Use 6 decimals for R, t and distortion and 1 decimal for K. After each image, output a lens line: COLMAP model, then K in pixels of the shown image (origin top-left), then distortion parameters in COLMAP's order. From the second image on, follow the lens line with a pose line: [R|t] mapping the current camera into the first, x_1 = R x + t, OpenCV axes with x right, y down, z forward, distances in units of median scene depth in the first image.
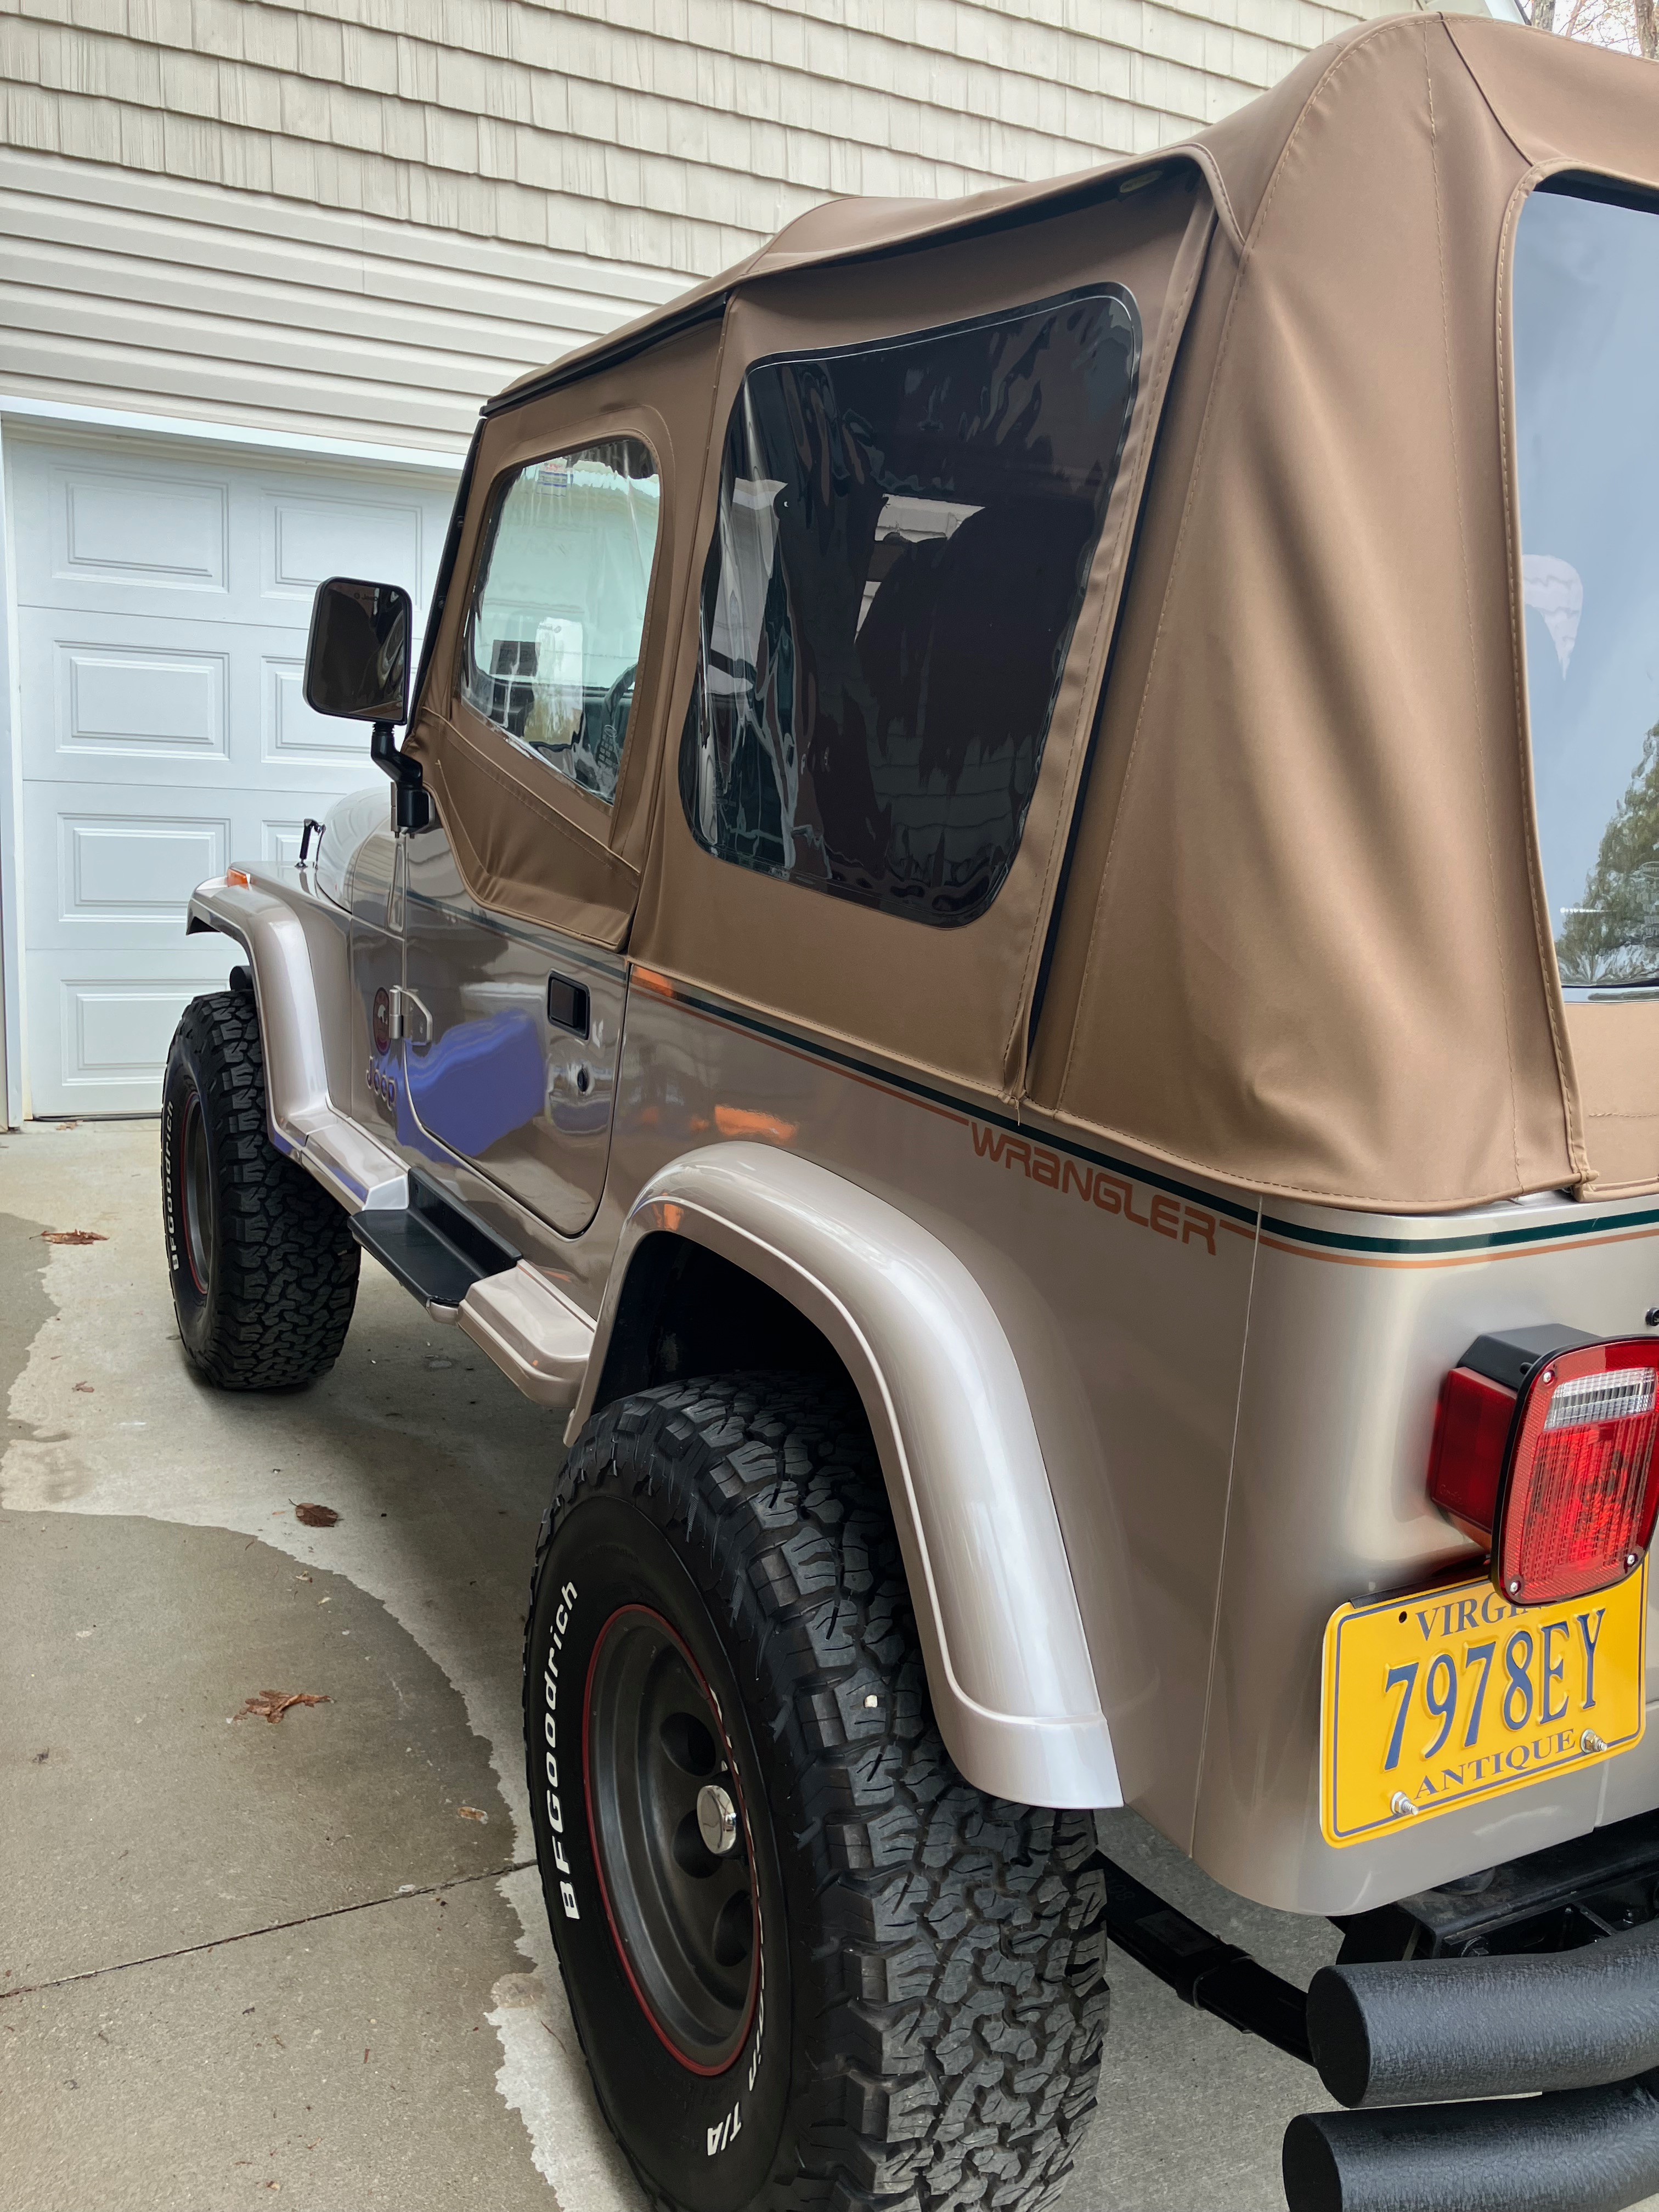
lens RADIAL K [[1783.4, 0, 831.1], [0, 1783.4, 1096.1], [0, 0, 1]] dist [0.012746, 0.003274]
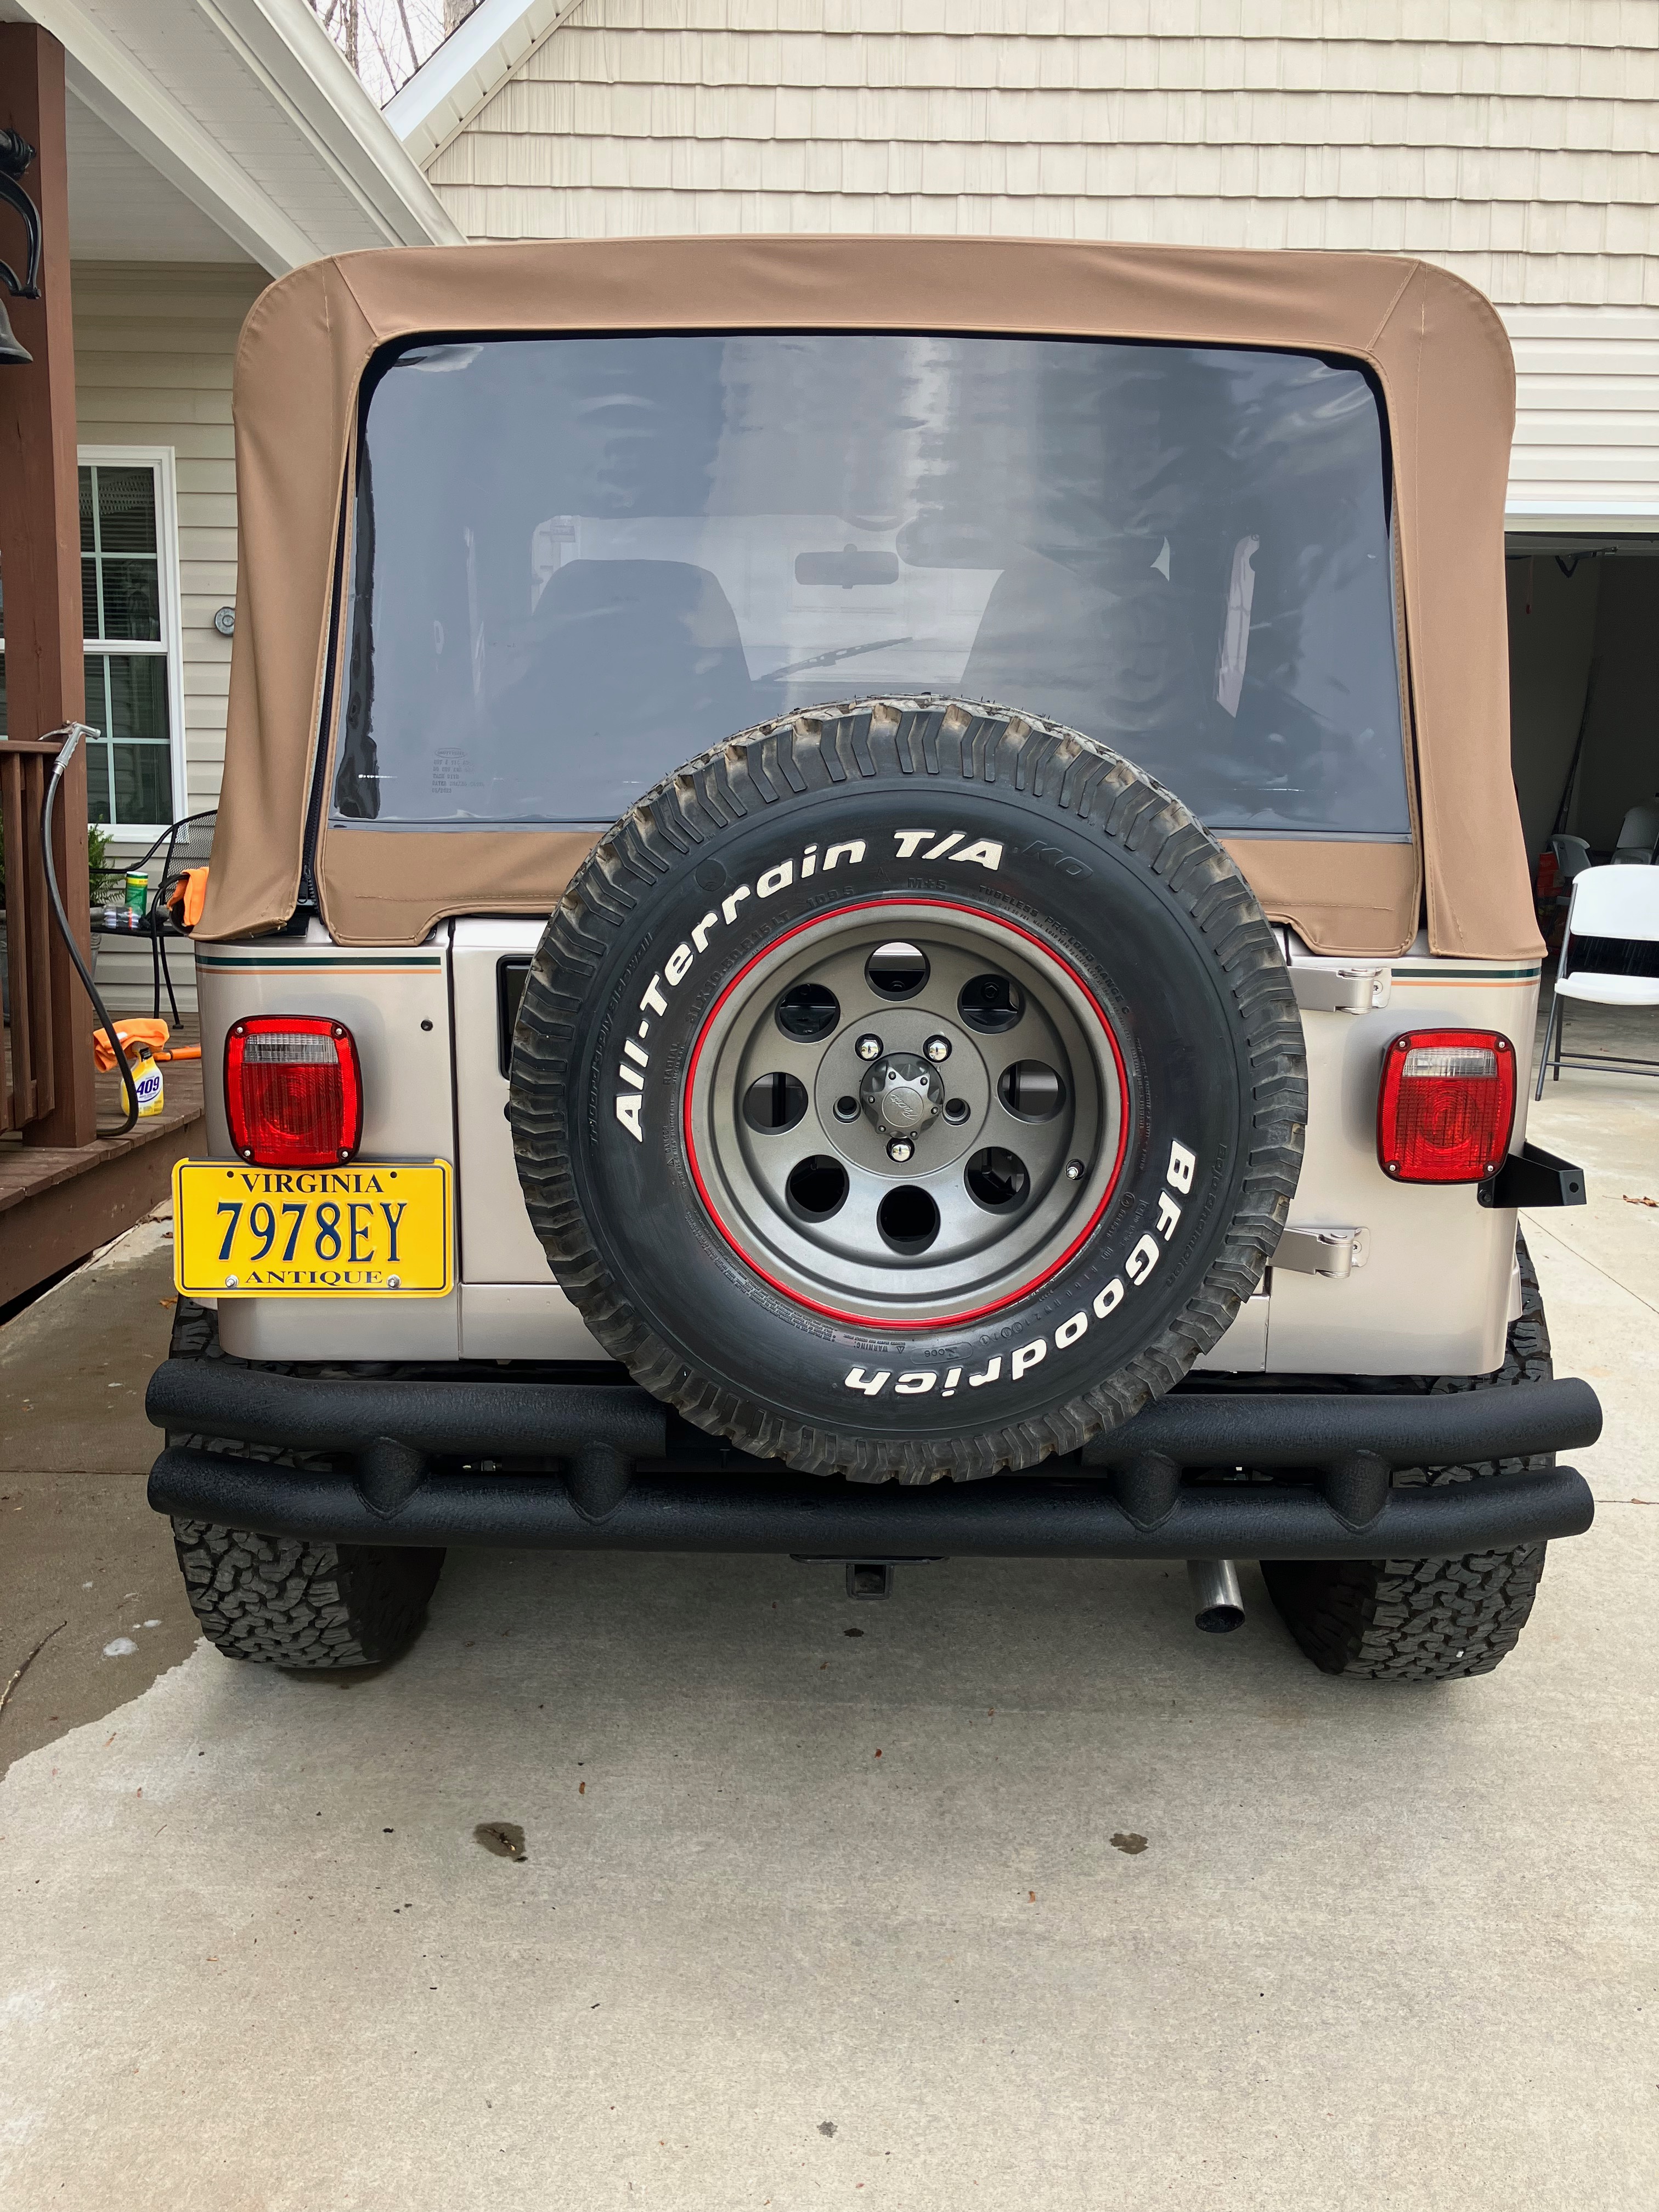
lens RADIAL K [[1783.4, 0, 826.2], [0, 1783.4, 1114.8], [0, 0, 1]] dist [0.012746, 0.003274]
pose [[0.886094, 0.058685, -0.459775, 1.602984], [-0.057664, 0.998203, 0.016278, 0.162924], [0.459904, 0.012088, 0.887886, -0.297971]]
